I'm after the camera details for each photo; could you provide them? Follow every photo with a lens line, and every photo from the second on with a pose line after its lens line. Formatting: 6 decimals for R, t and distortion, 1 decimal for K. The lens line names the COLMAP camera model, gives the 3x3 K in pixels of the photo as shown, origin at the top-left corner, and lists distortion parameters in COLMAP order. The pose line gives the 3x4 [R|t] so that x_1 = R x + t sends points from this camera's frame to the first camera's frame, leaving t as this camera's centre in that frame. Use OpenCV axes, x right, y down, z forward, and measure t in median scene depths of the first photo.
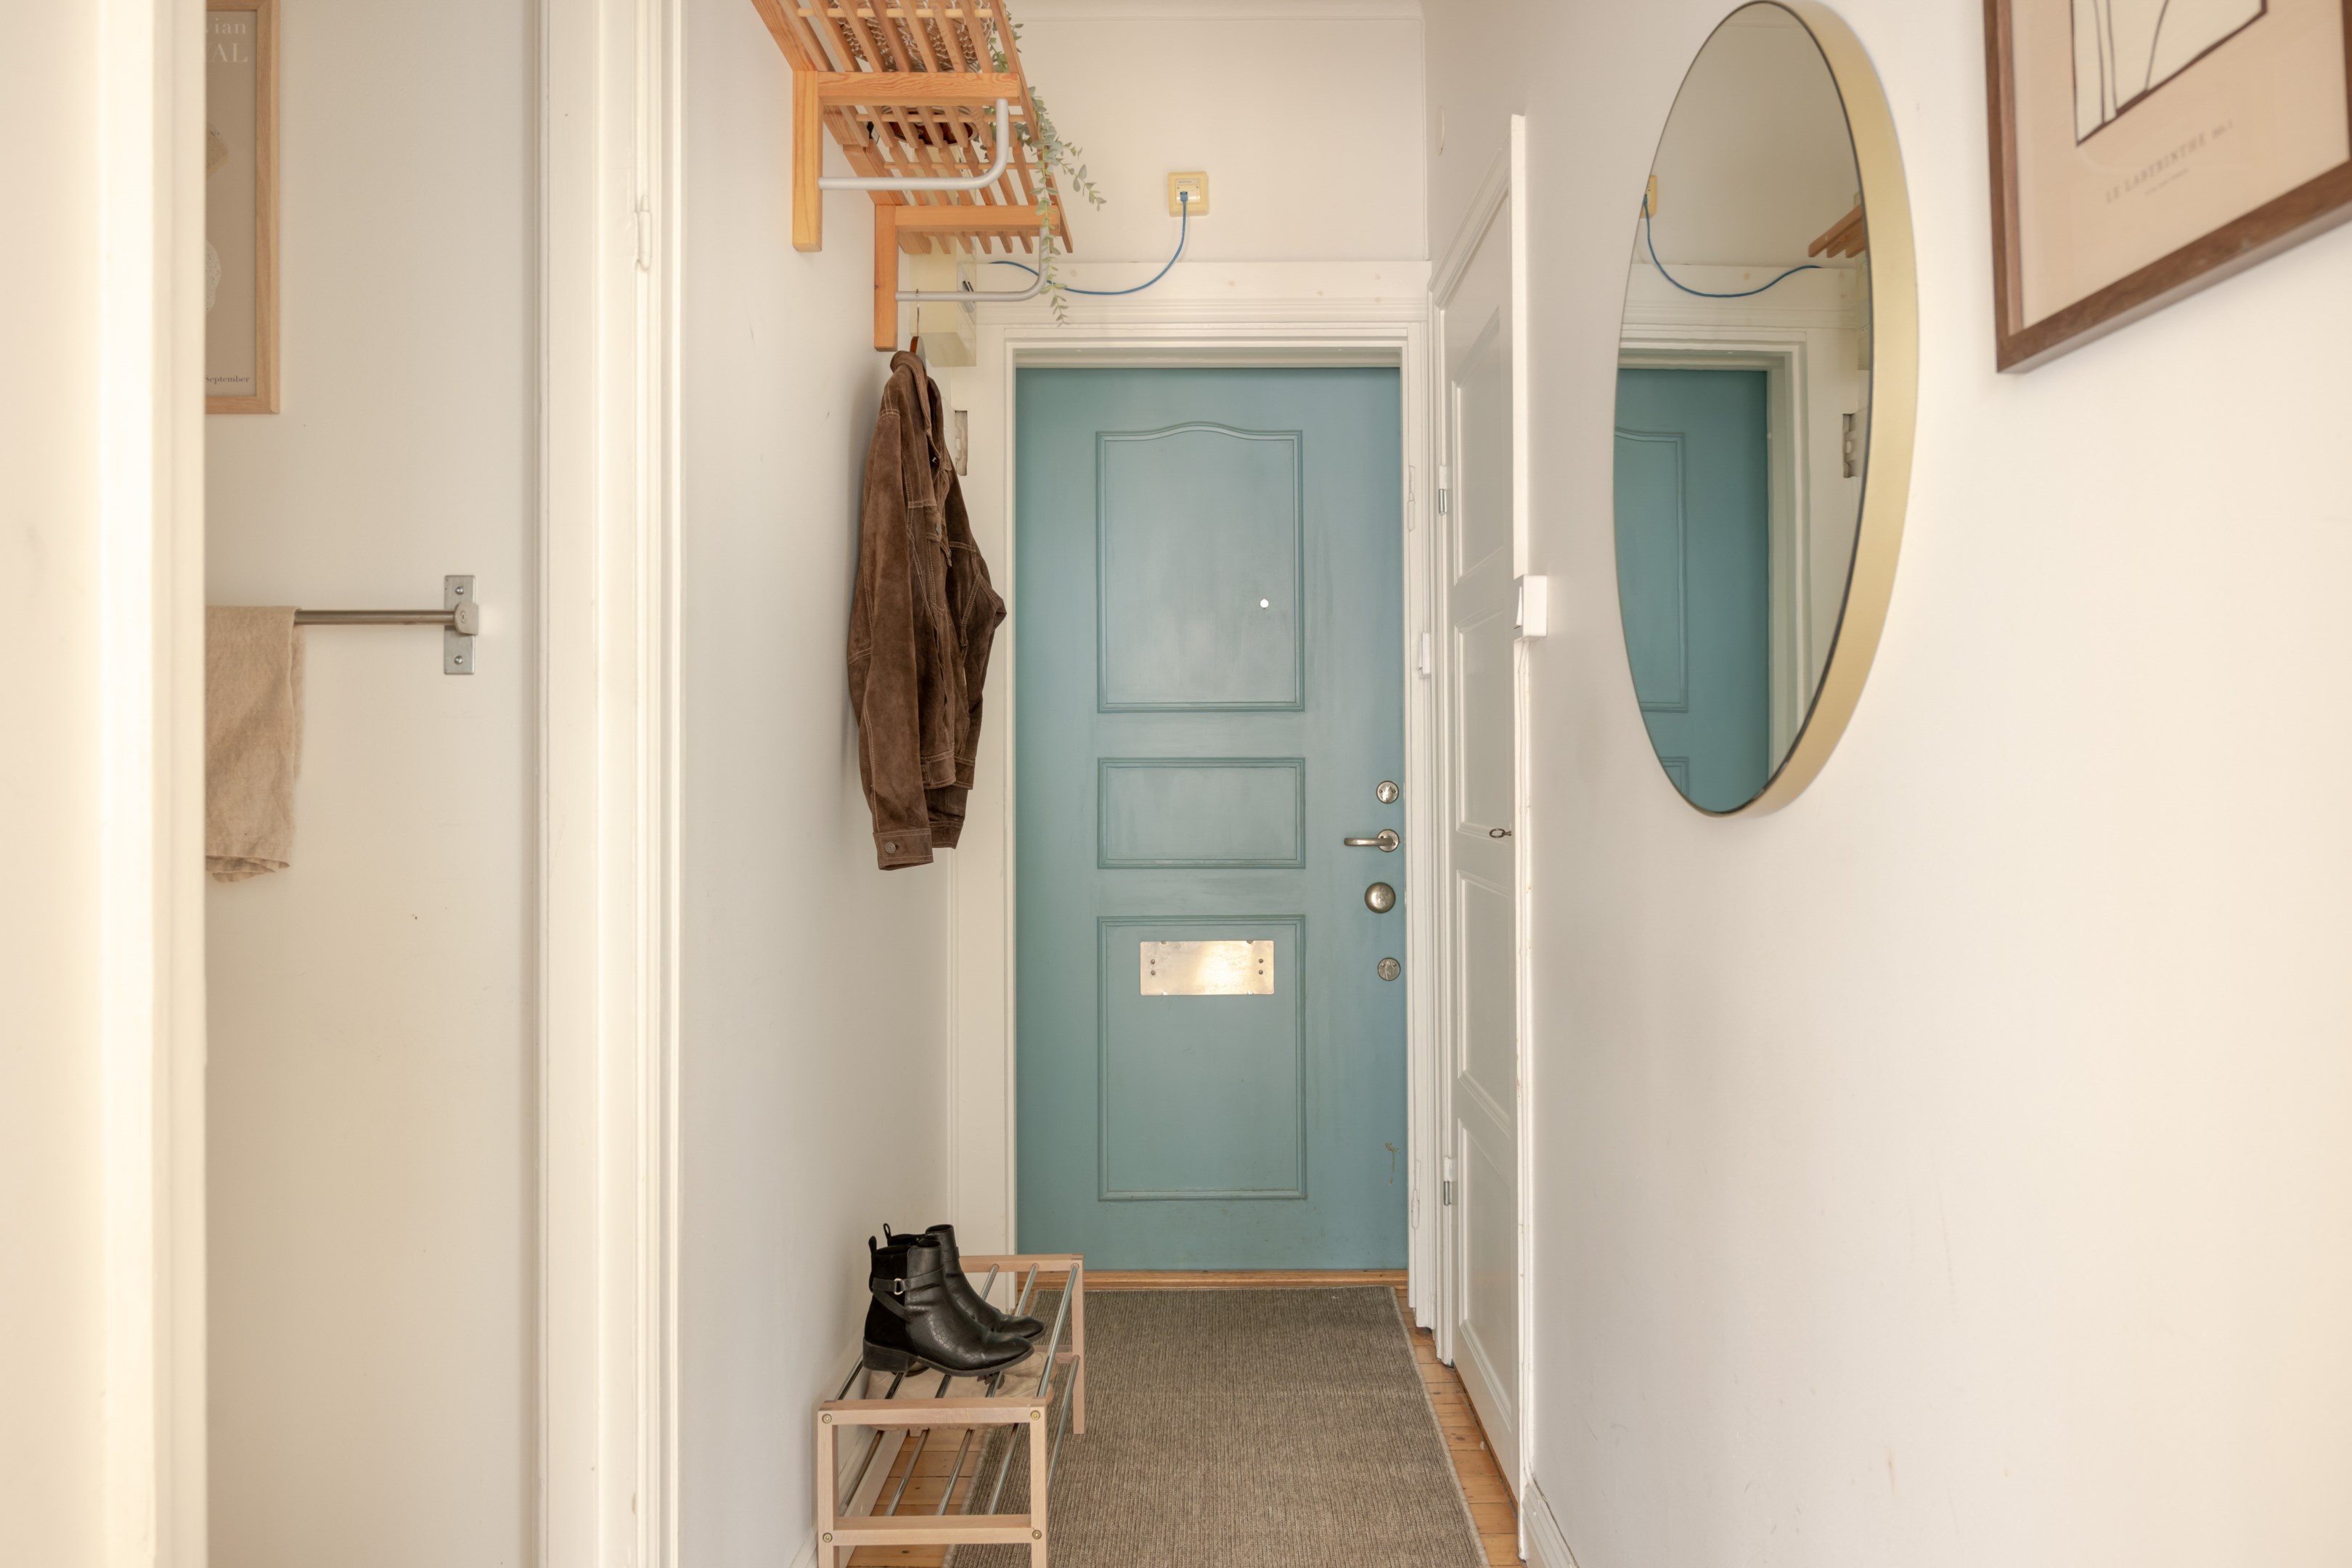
lens RADIAL K [[1764.0, 0, 1178.6], [0, 1764.0, 777.9], [0, 0, 1]] dist [0.003050, 0.000307]
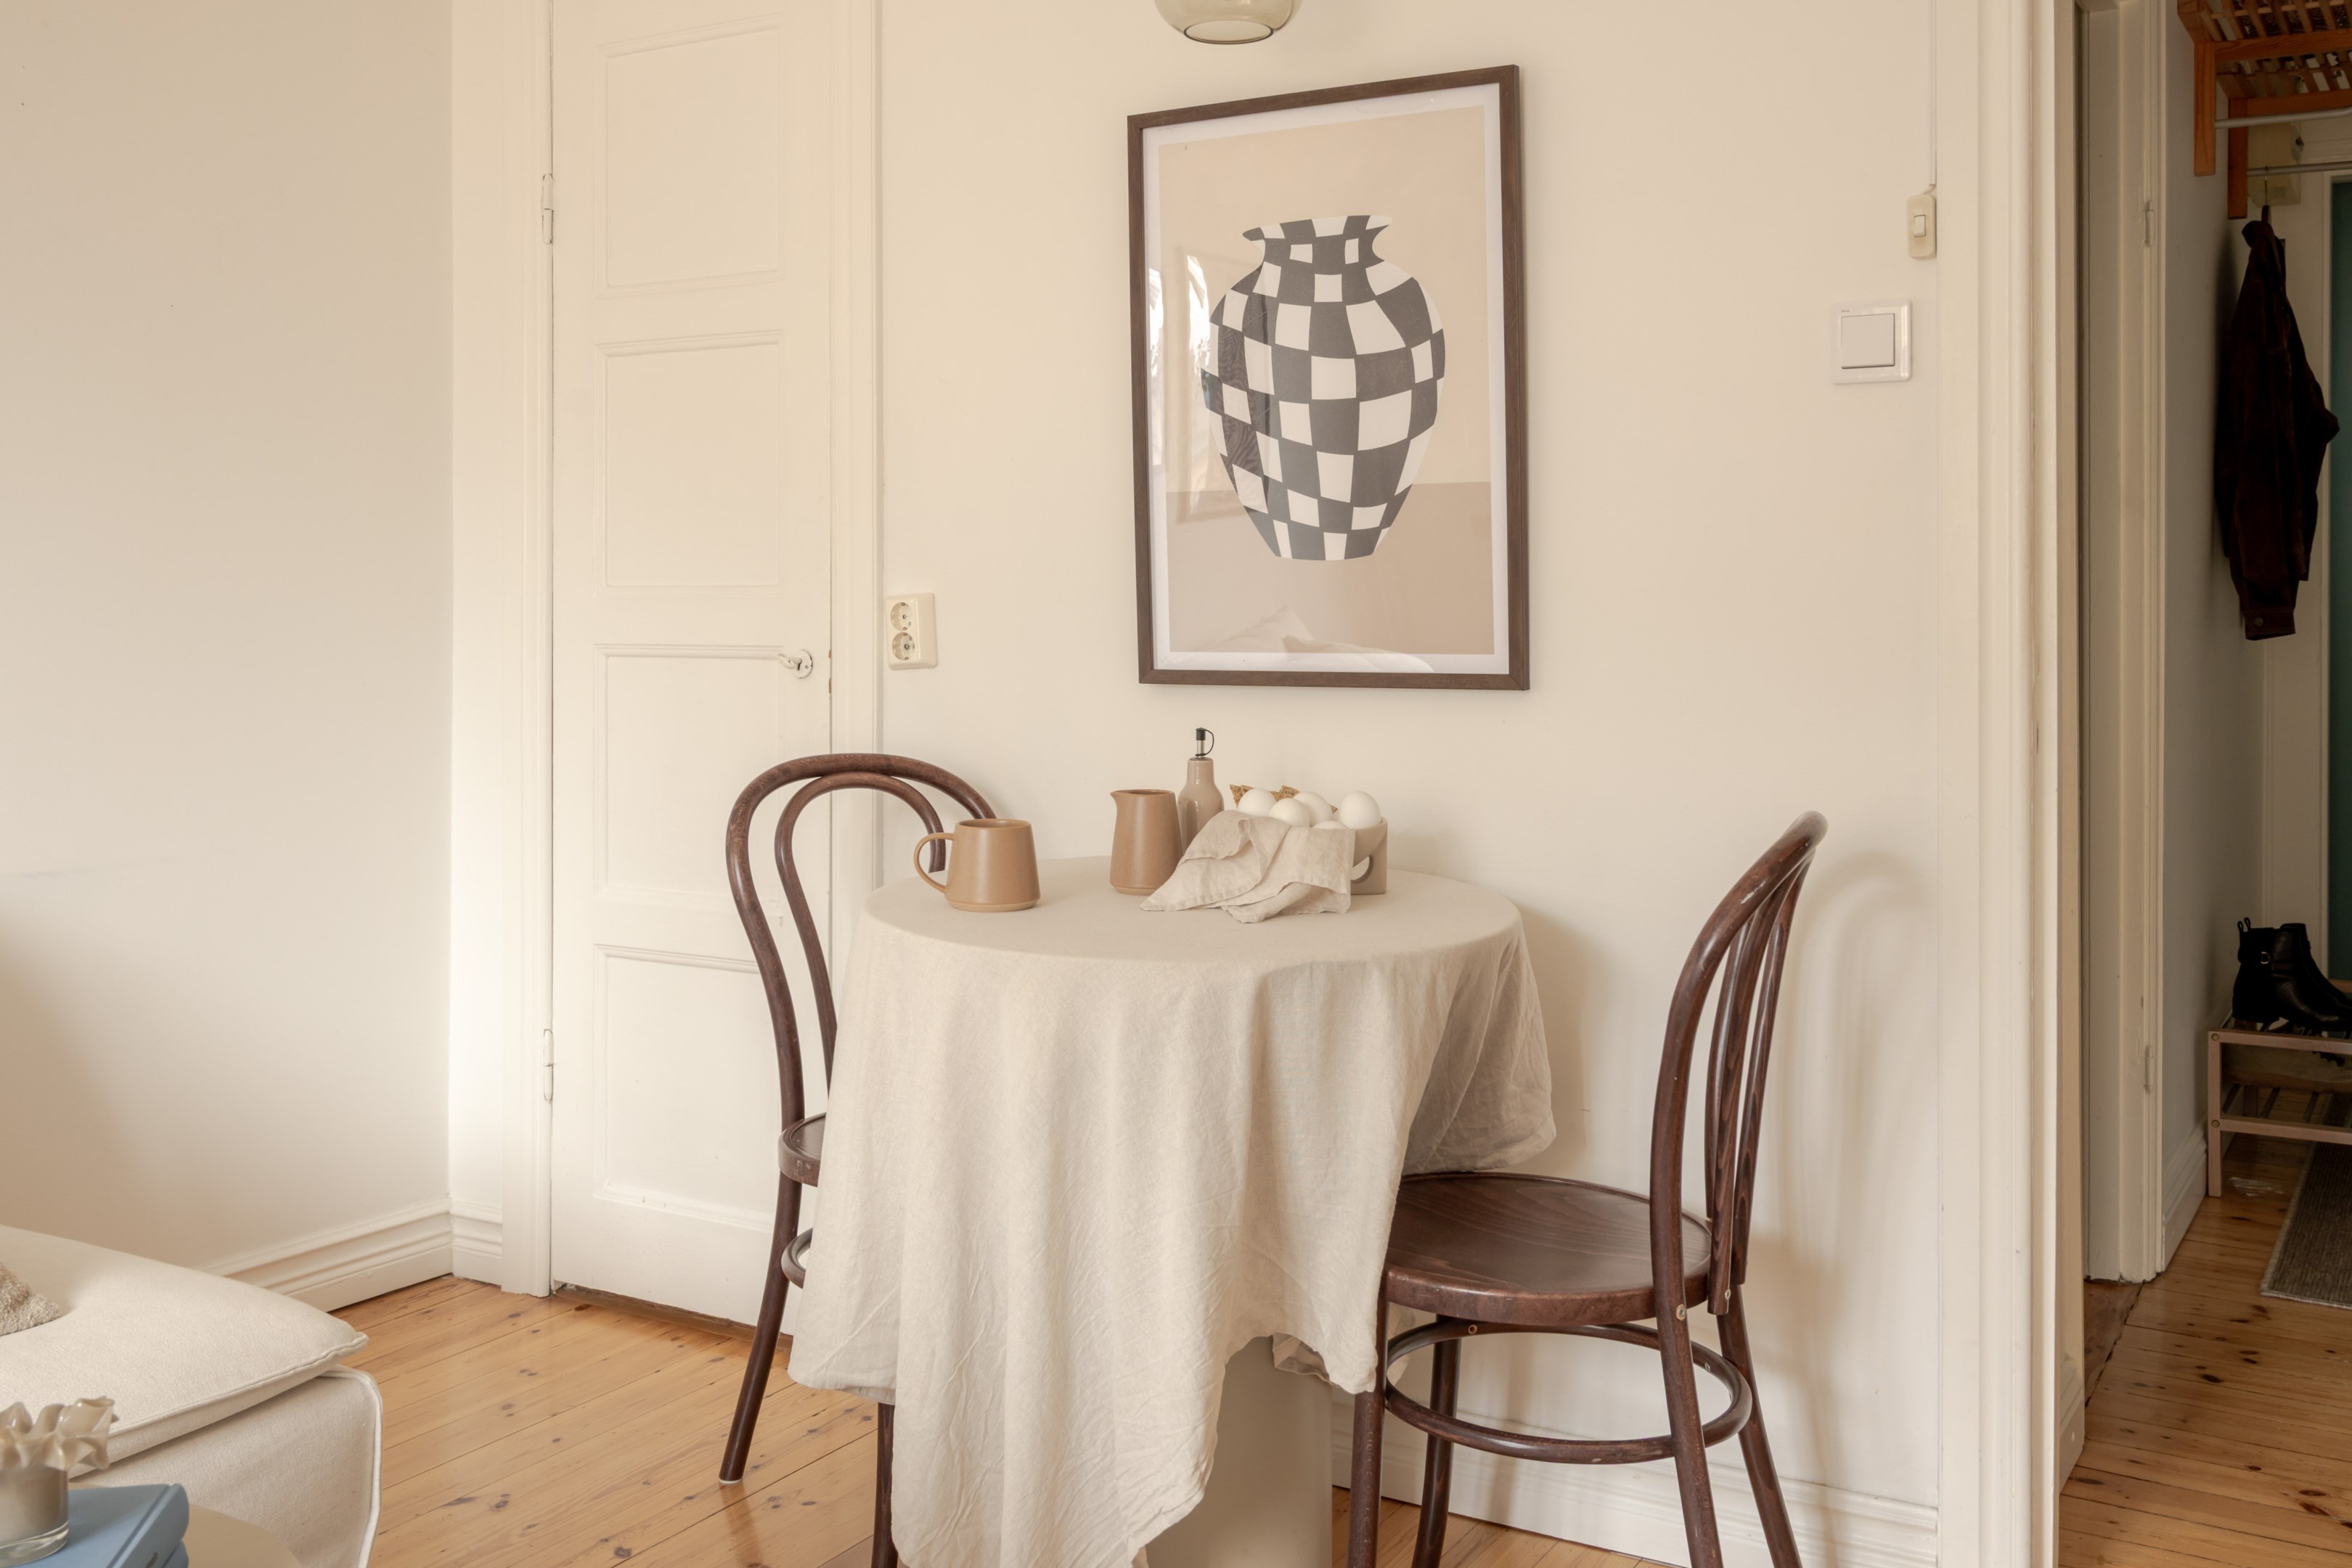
lens RADIAL K [[2175.0, 0, 1185.6], [0, 2175.0, 601.4], [0, 0, 1]] dist [-0.009492, 0.000000]
pose [[0.862377, 0.008988, -0.506188, -0.039873], [-0.005829, 0.999952, 0.007823, 0.018468], [0.506234, -0.003796, 0.862388, -0.828580]]
